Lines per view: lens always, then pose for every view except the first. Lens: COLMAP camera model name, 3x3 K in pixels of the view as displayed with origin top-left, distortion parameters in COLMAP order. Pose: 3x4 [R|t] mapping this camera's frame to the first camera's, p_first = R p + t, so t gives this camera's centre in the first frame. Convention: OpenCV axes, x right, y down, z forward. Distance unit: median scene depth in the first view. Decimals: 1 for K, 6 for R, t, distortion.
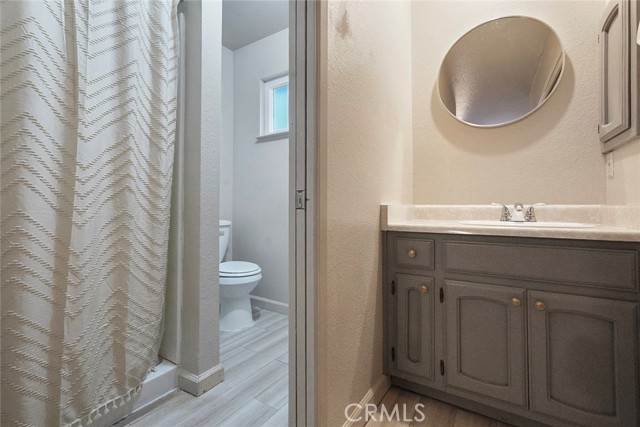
lens RADIAL K [[282.6, 0, 320.6], [0, 282.6, 201.5], [0, 0, 1]] dist [-0.011455, 0.001101]
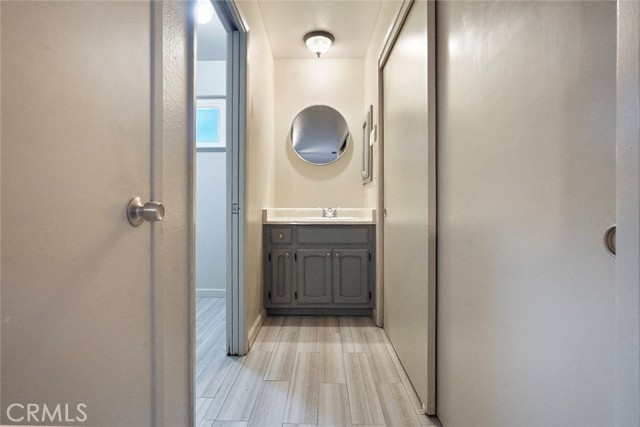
lens RADIAL K [[282.6, 0, 319.1], [0, 282.6, 208.0], [0, 0, 1]] dist [-0.011455, 0.001101]
pose [[0.841261, -0.007501, 0.540576, -0.445521], [-0.009063, 0.999568, 0.027975, -0.049029], [-0.540552, -0.028434, 0.840830, -0.645473]]
